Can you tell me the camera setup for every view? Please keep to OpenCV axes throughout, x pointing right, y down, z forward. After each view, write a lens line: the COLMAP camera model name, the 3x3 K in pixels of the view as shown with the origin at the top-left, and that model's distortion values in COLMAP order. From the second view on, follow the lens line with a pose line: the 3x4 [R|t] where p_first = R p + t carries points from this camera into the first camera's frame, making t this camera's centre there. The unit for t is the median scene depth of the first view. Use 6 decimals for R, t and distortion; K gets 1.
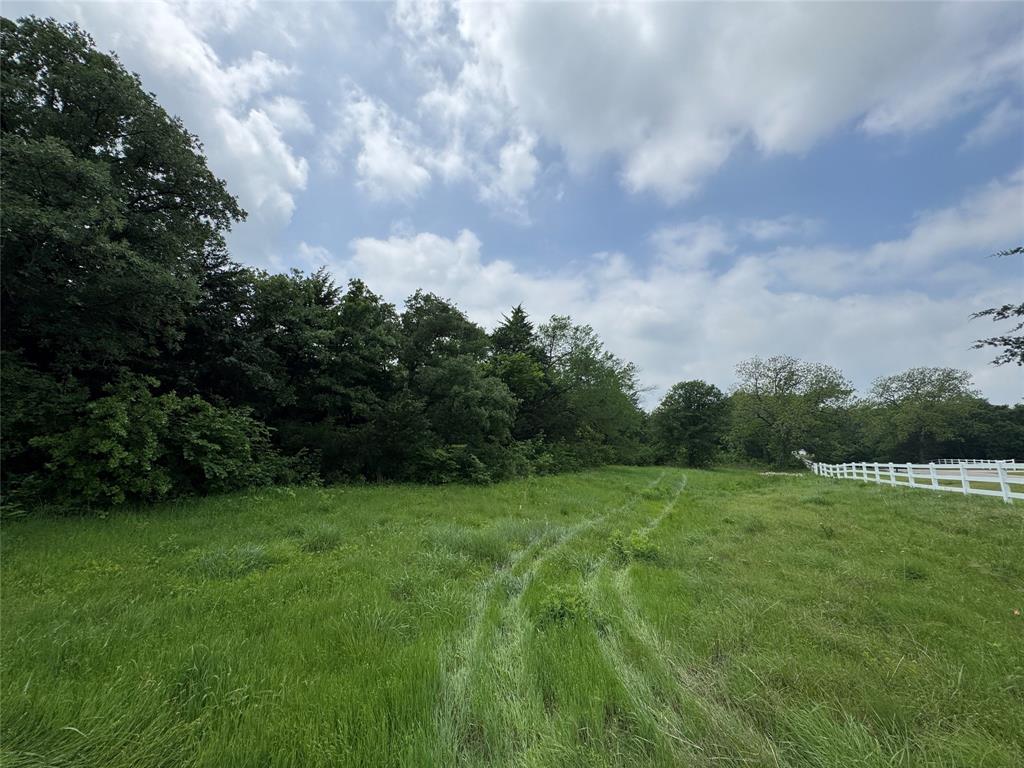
lens RADIAL K [[411.1, 0, 508.5], [0, 411.1, 385.7], [0, 0, 1]] dist [0.020364, 0.000499]
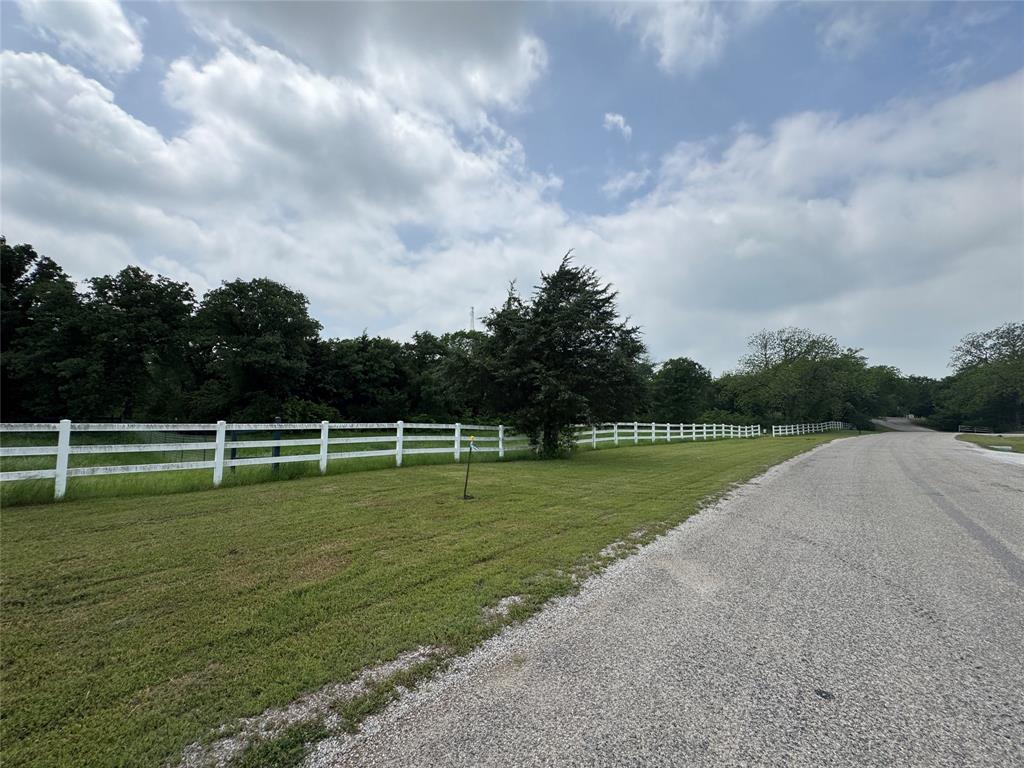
lens RADIAL K [[411.1, 0, 518.7], [0, 411.1, 383.3], [0, 0, 1]] dist [0.020364, 0.000499]
pose [[0.966320, -0.021549, -0.256441, 0.981256], [0.042427, 0.996192, 0.076166, -0.171874], [0.253823, -0.084480, 0.963554, -0.987346]]
